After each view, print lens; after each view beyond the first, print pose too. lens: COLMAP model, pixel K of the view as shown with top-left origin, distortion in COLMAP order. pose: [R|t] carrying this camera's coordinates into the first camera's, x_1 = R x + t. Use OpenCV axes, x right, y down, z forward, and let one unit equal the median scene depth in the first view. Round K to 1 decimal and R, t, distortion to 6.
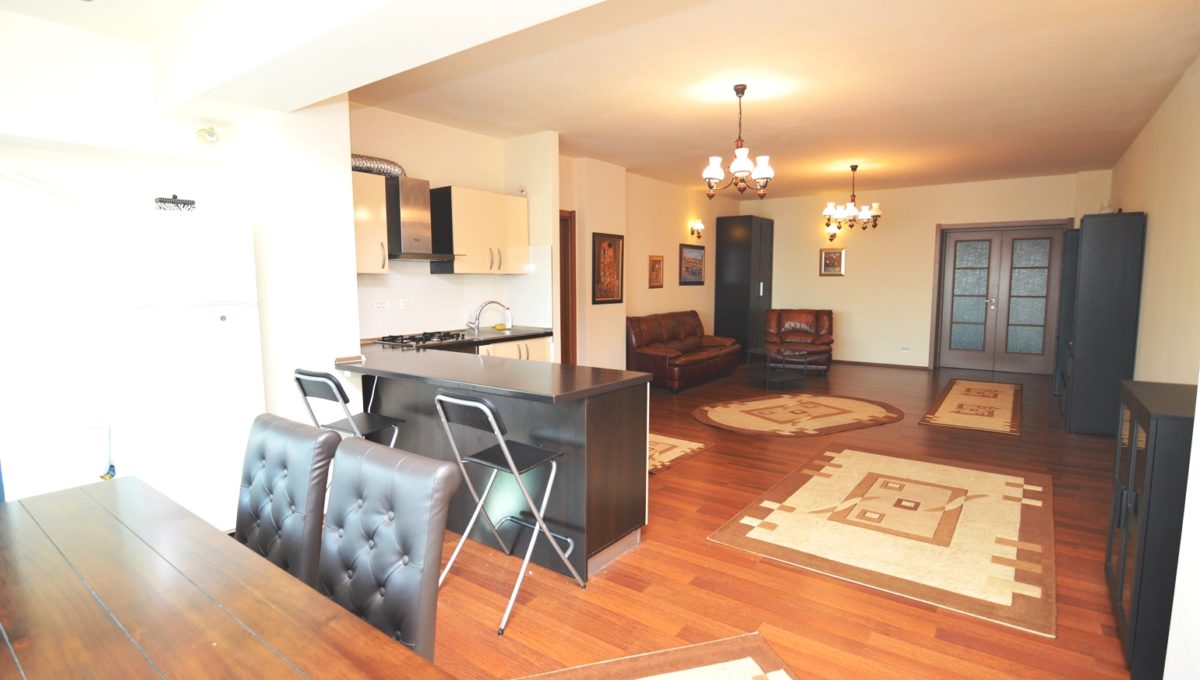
lens RADIAL K [[587.6, 0, 592.2], [0, 587.6, 338.7], [0, 0, 1]] dist [-0.004244, -0.012489]
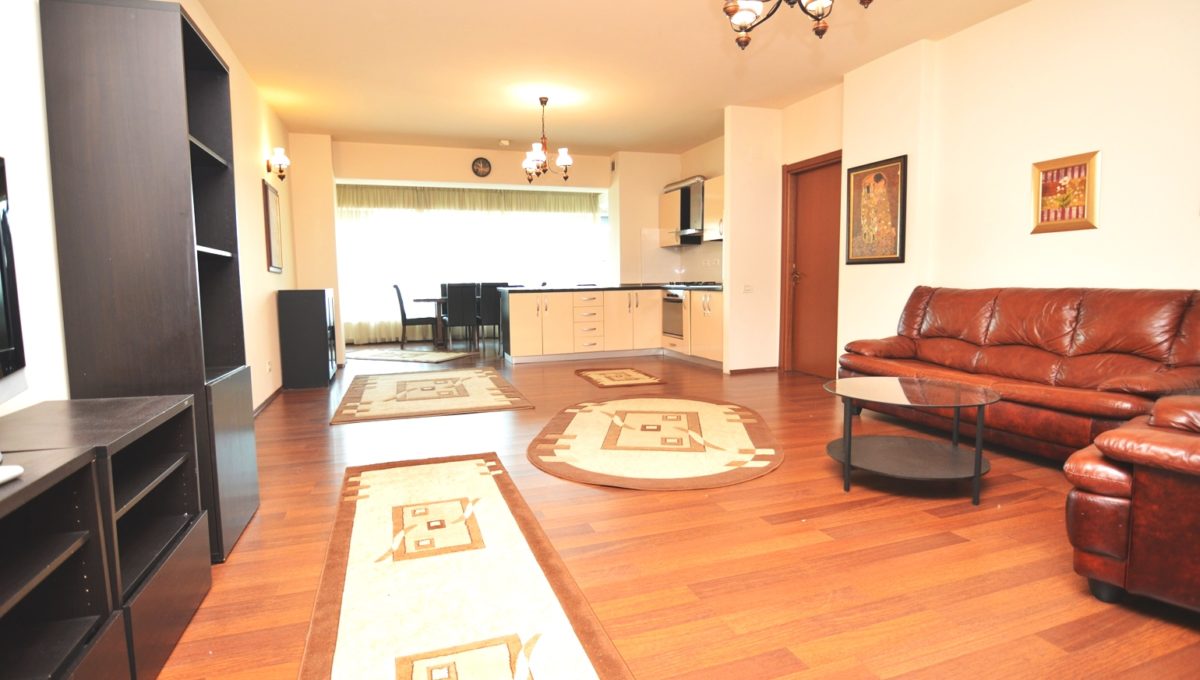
lens RADIAL K [[587.6, 0, 592.2], [0, 587.6, 338.7], [0, 0, 1]] dist [-0.004244, -0.012489]
pose [[-0.568117, 0.095871, -0.817344, 0.804112], [-0.065806, 0.984718, 0.161244, -0.063490], [0.820312, 0.145392, -0.553126, 1.143417]]
